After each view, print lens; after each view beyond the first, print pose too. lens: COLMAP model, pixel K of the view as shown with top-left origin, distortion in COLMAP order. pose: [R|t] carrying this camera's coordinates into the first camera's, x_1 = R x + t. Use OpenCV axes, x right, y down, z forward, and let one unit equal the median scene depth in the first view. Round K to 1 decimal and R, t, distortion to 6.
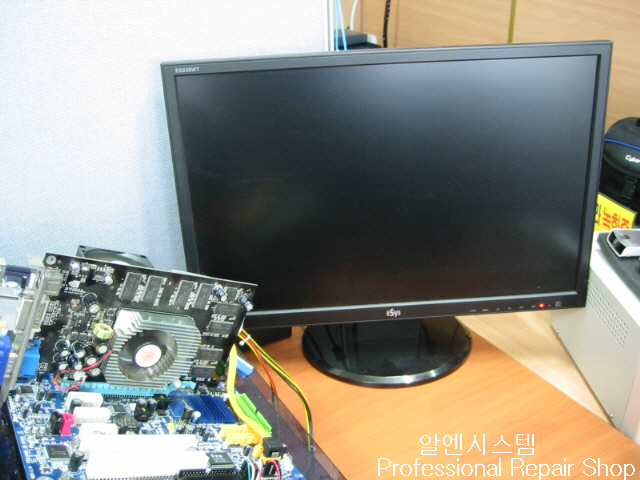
lens RADIAL K [[679.8, 0, 320.0], [0, 679.8, 240.0], [0, 0, 1]] dist [-0.080655, 0.008897]
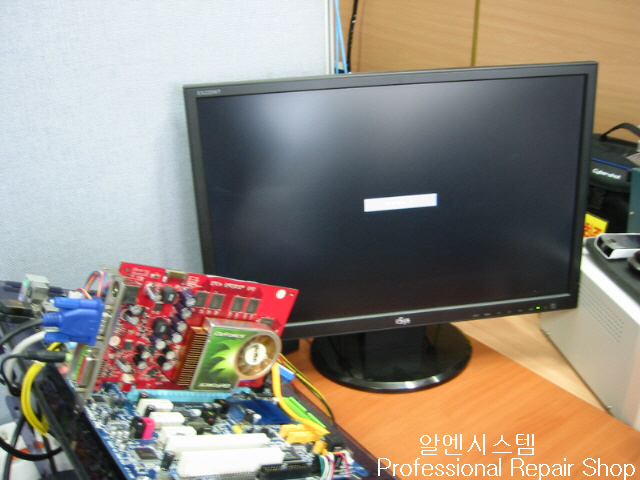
lens RADIAL K [[679.8, 0, 320.0], [0, 679.8, 240.0], [0, 0, 1]] dist [-0.080655, 0.008897]
pose [[0.995636, -0.031537, 0.087836, -0.125069], [0.035010, 0.998653, -0.038293, 0.021532], [-0.086510, 0.041201, 0.995399, -0.045313]]
